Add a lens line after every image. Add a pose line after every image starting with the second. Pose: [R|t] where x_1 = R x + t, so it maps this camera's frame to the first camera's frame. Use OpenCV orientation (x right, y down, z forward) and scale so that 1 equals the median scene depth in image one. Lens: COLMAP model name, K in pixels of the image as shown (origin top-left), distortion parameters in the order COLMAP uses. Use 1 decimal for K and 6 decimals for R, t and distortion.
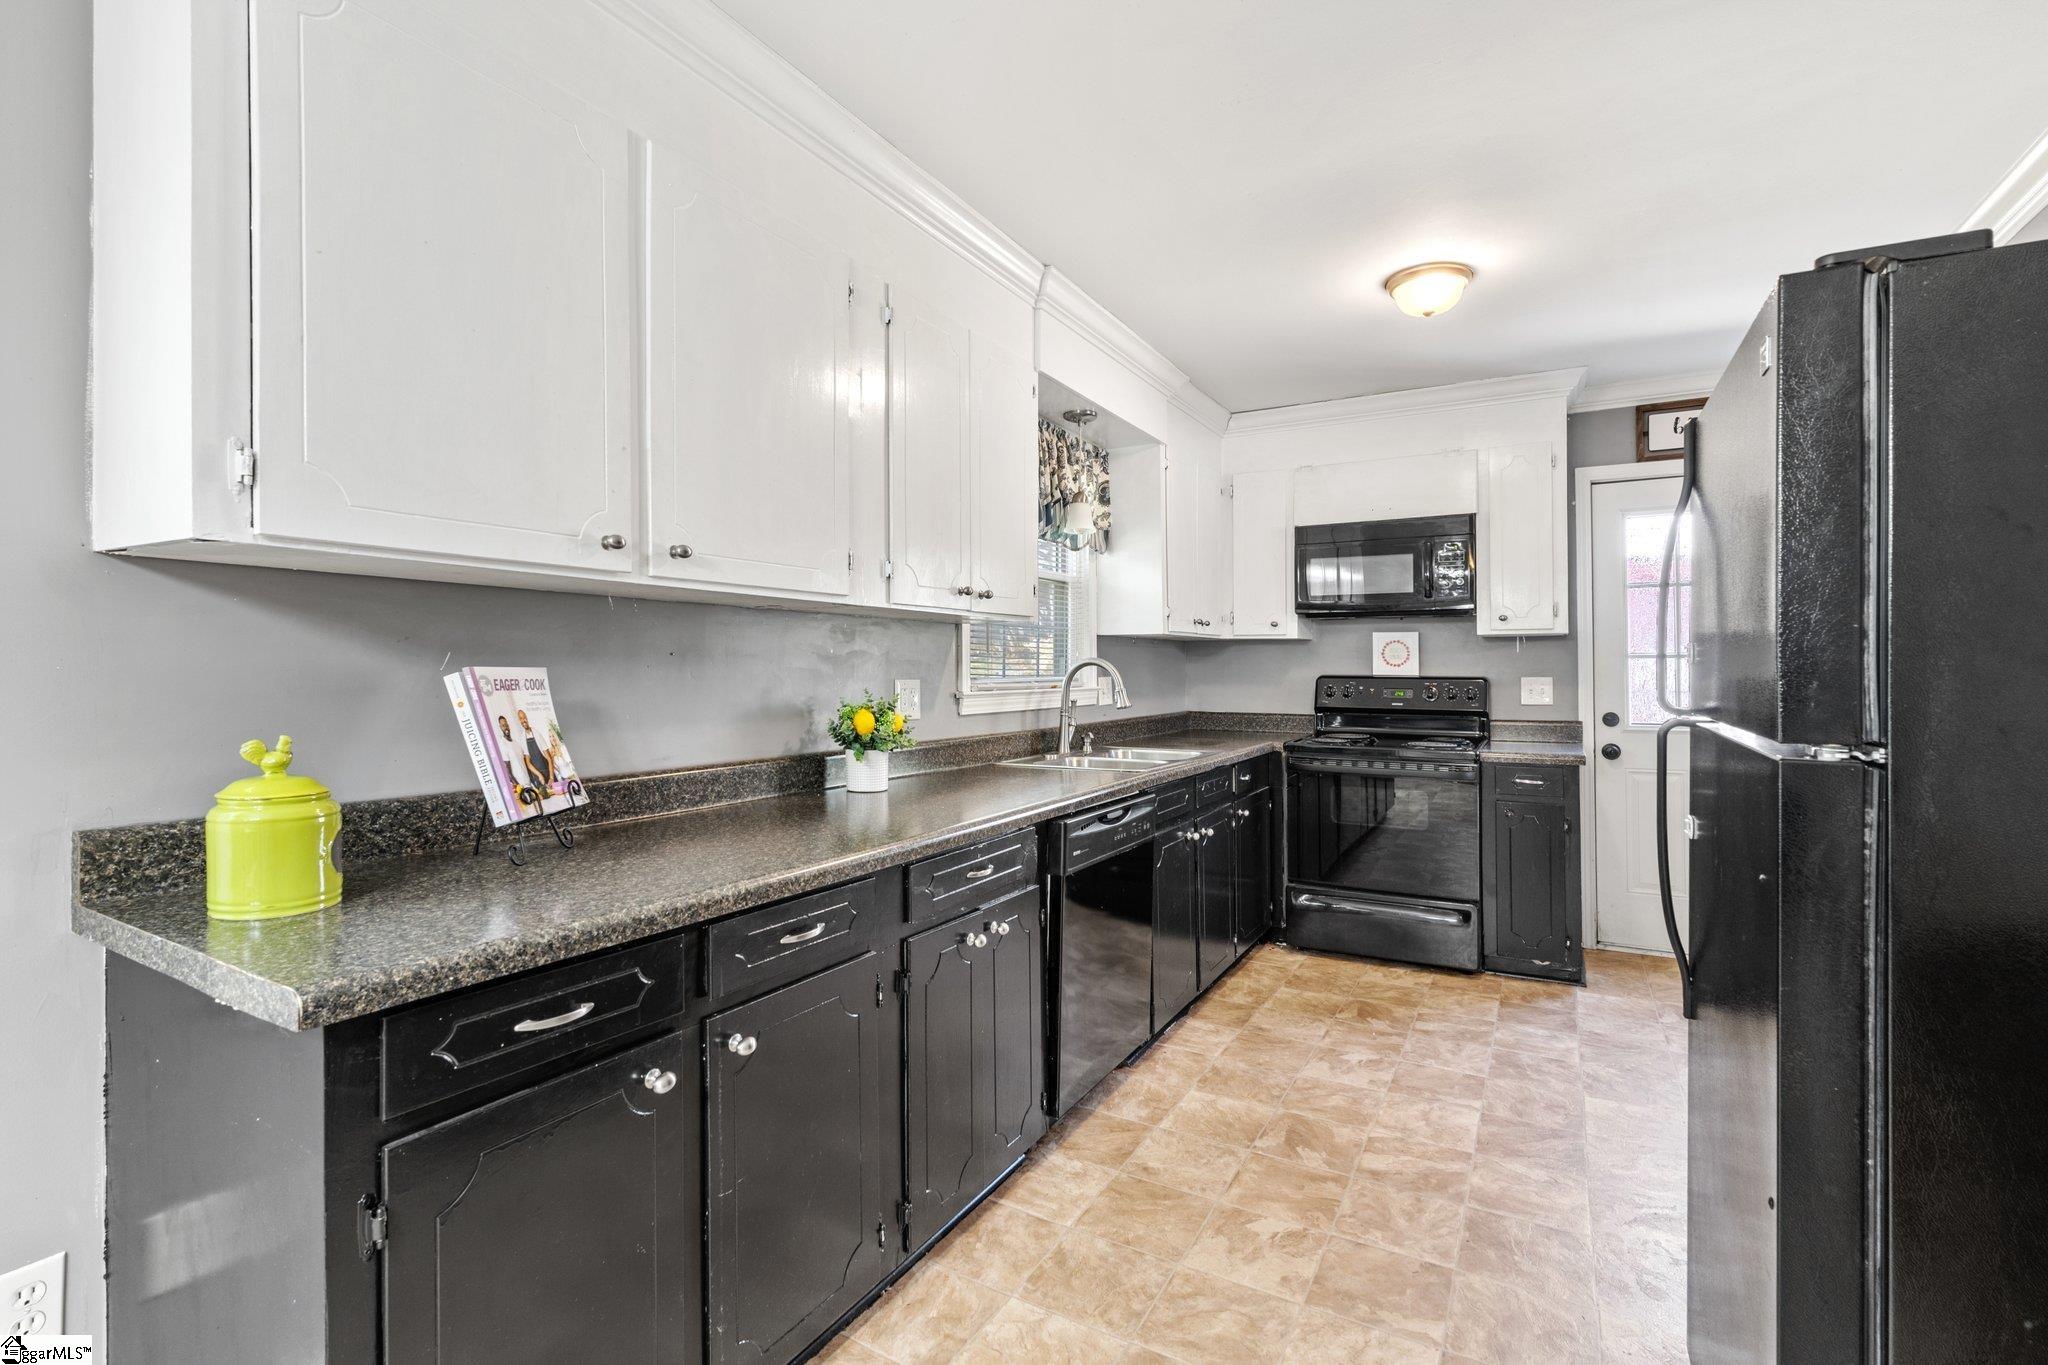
lens RADIAL K [[919.4, 0, 1036.3], [0, 919.4, 652.6], [0, 0, 1]] dist [-0.017633, 0.003700]
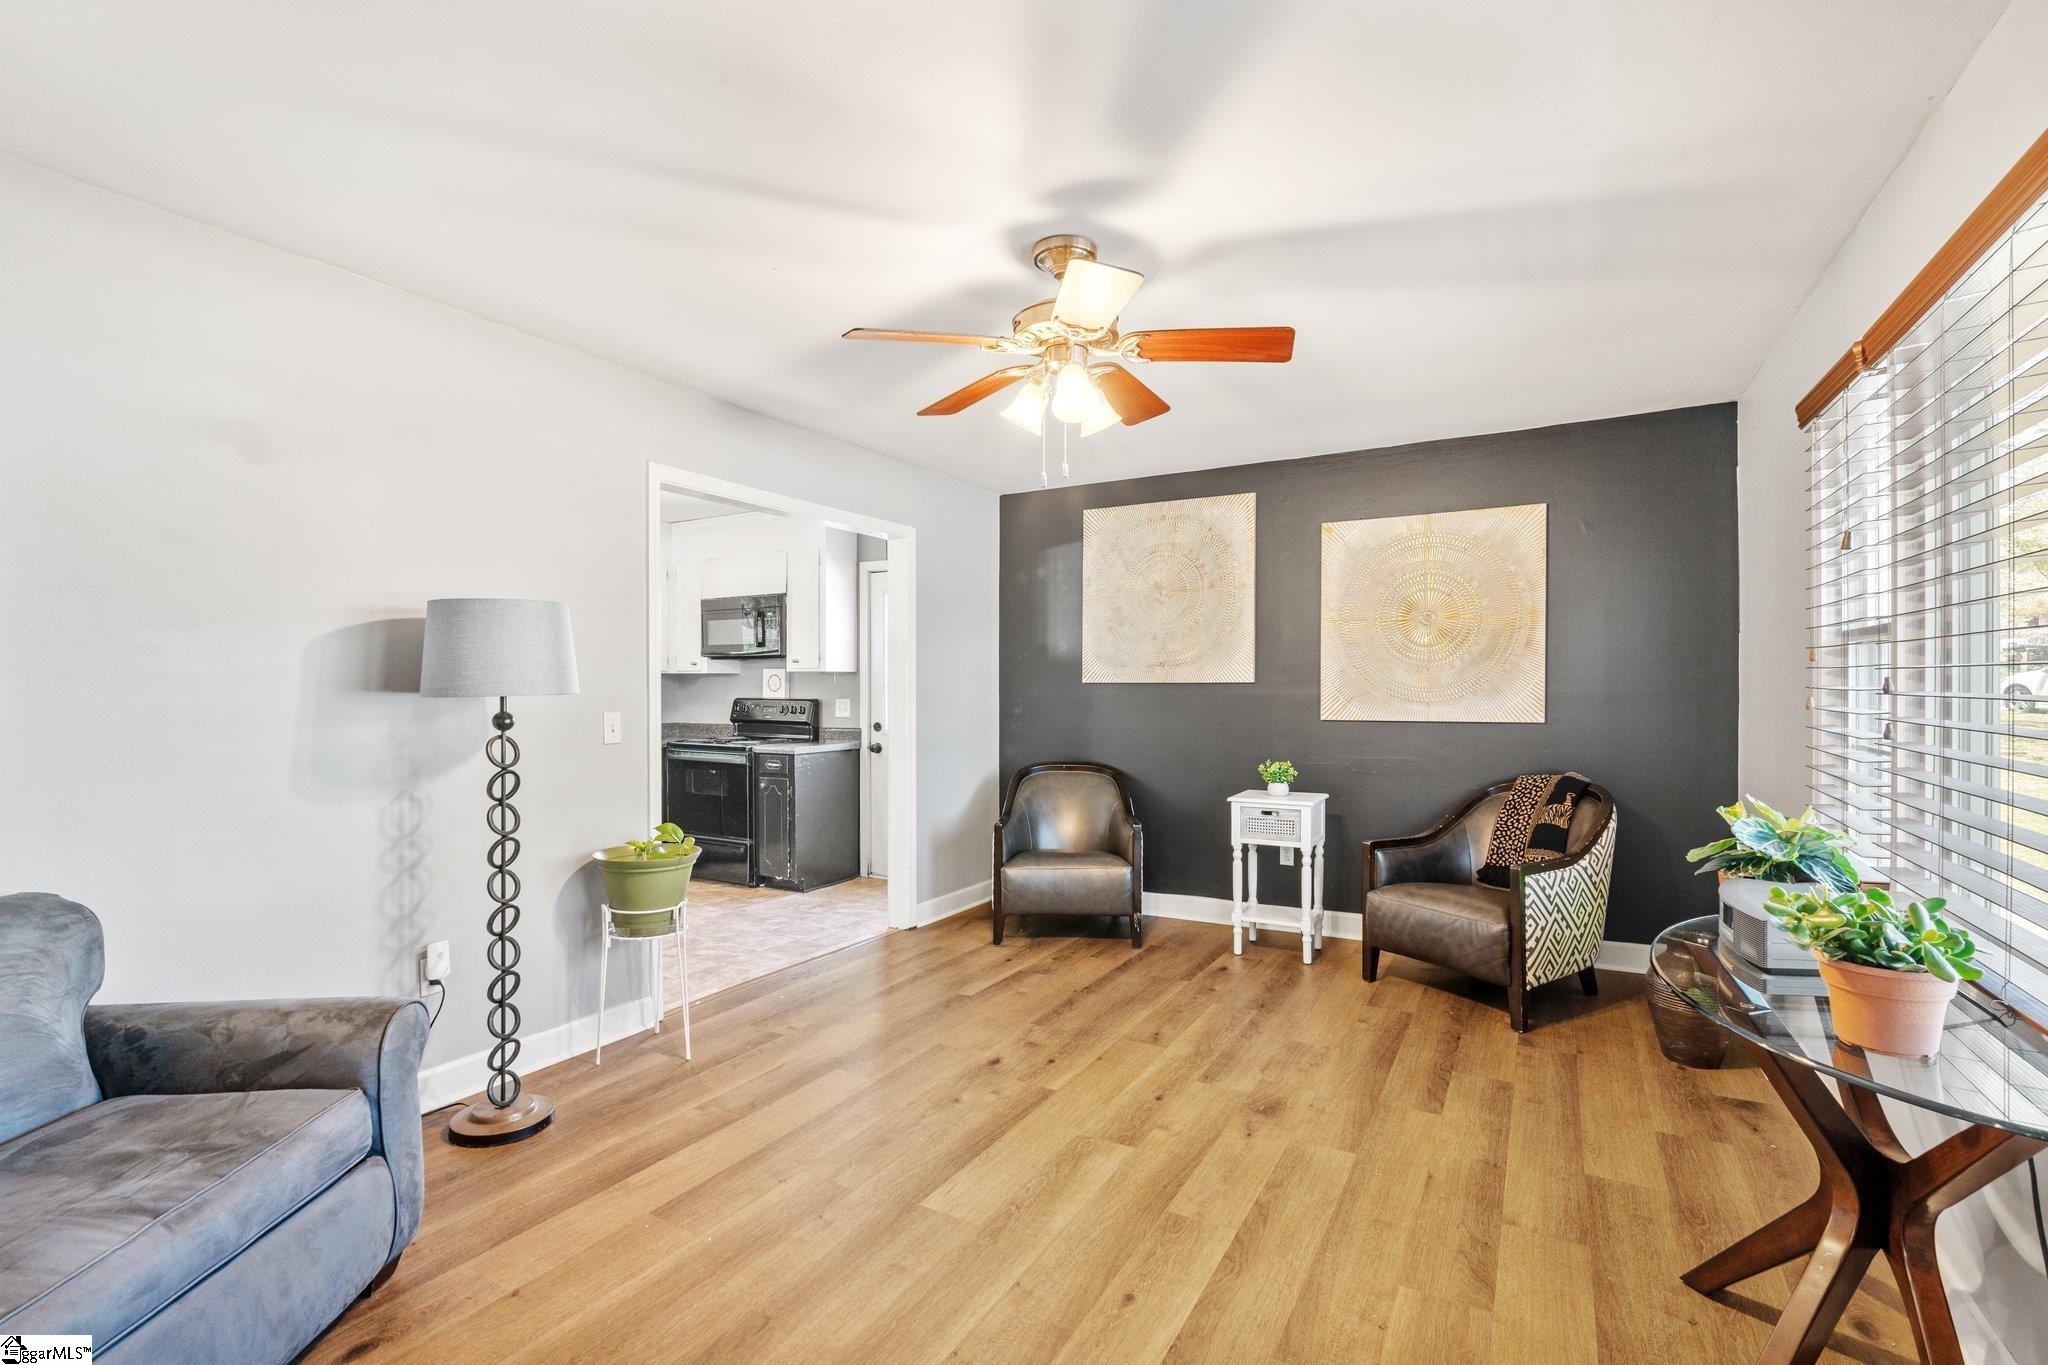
lens RADIAL K [[919.4, 0, 1022.0], [0, 919.4, 676.0], [0, 0, 1]] dist [-0.017633, 0.003700]
pose [[0.999964, 0.000151, -0.008474, 0.901940], [-0.000141, 0.999999, 0.001142, -0.014120], [0.008474, -0.001141, 0.999963, -0.557469]]
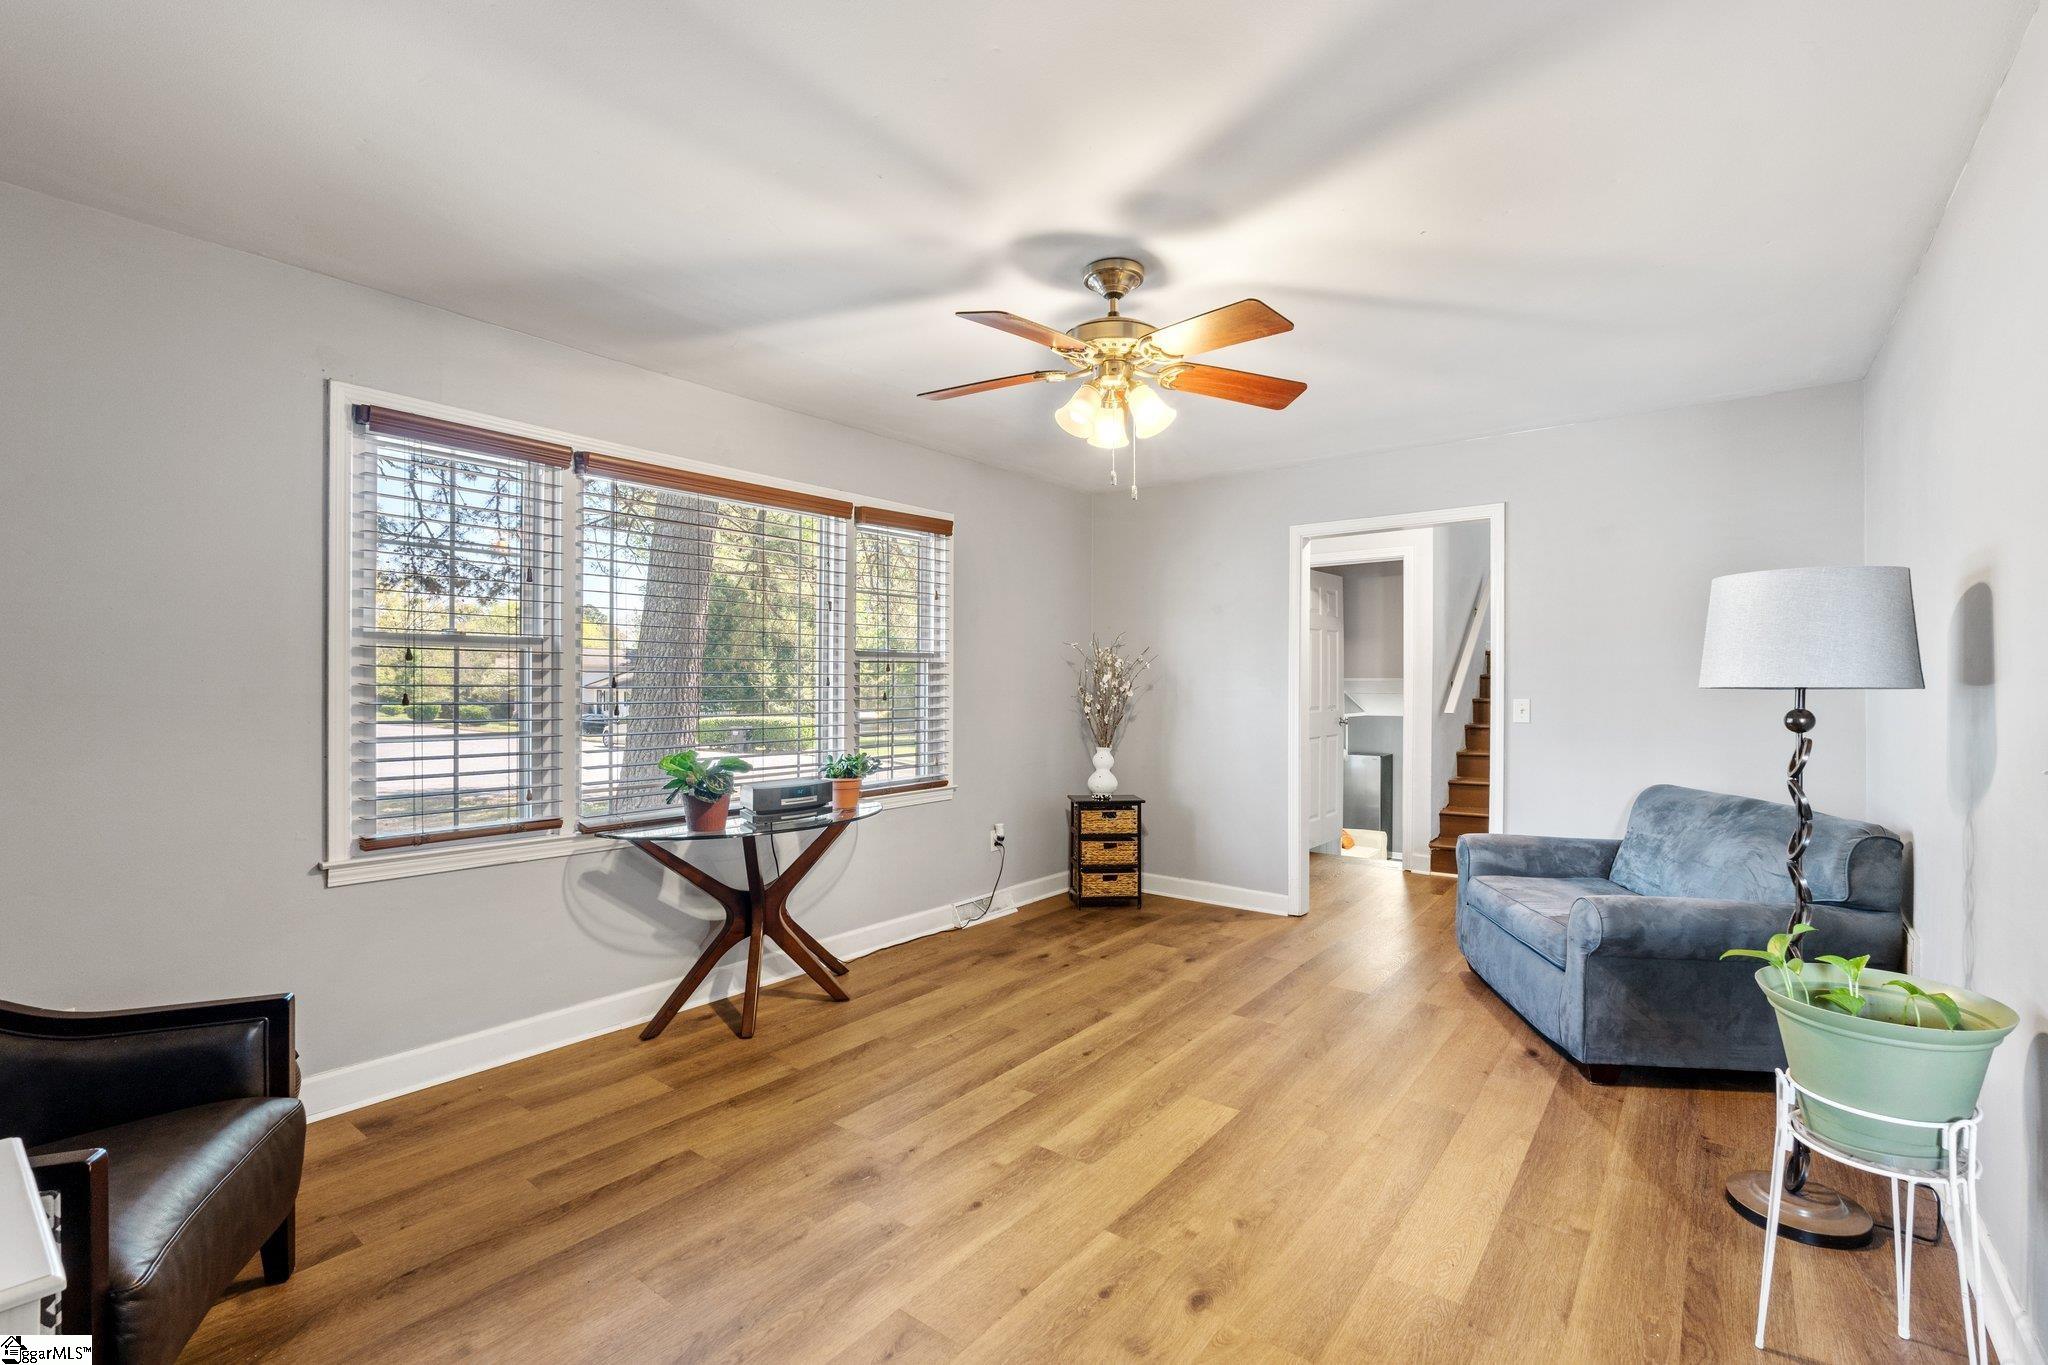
lens RADIAL K [[919.4, 0, 1016.8], [0, 919.4, 676.5], [0, 0, 1]] dist [-0.017633, 0.003700]
pose [[-0.988449, 0.003400, 0.151518, 0.892721], [0.000041, 0.999754, -0.022167, 0.006275], [-0.151556, -0.021904, -0.988206, 0.732986]]
